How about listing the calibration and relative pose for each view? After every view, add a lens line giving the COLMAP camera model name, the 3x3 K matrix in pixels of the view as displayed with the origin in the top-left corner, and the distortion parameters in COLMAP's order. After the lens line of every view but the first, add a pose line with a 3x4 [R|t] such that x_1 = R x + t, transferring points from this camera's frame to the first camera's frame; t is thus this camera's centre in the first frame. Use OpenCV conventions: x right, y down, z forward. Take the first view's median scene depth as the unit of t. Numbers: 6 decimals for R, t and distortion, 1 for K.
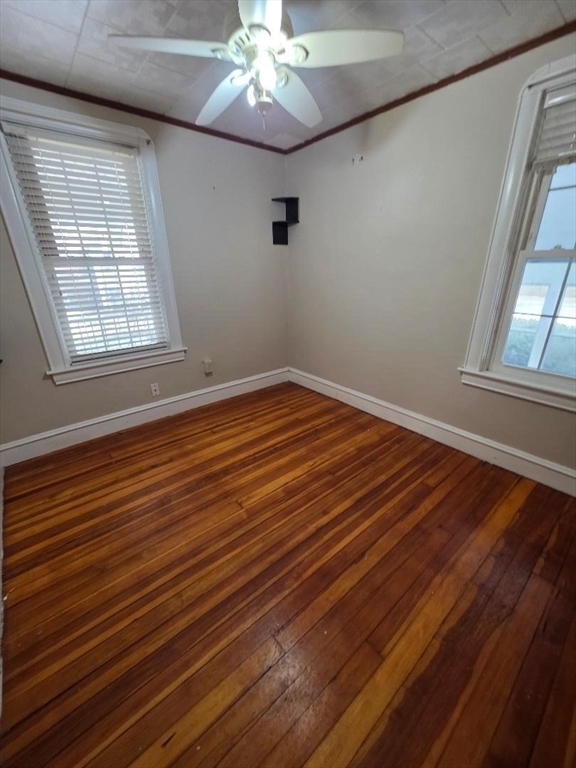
lens RADIAL K [[305.2, 0, 283.6], [0, 305.2, 383.2], [0, 0, 1]] dist [-0.000959, -0.000194]
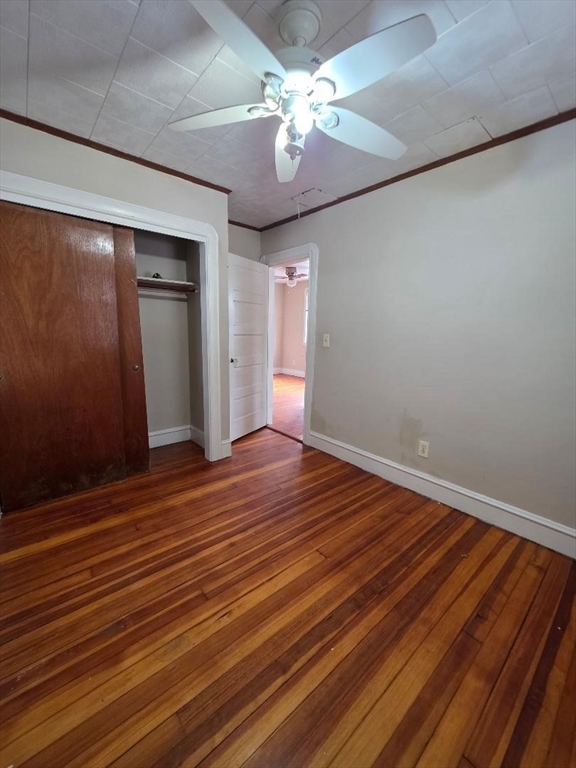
lens RADIAL K [[305.2, 0, 283.6], [0, 305.2, 383.2], [0, 0, 1]] dist [-0.000959, -0.000194]
pose [[-0.999899, -0.012696, -0.006372, -0.015394], [-0.014151, 0.850983, 0.525003, -0.513188], [-0.001243, 0.525041, -0.851076, 1.437305]]
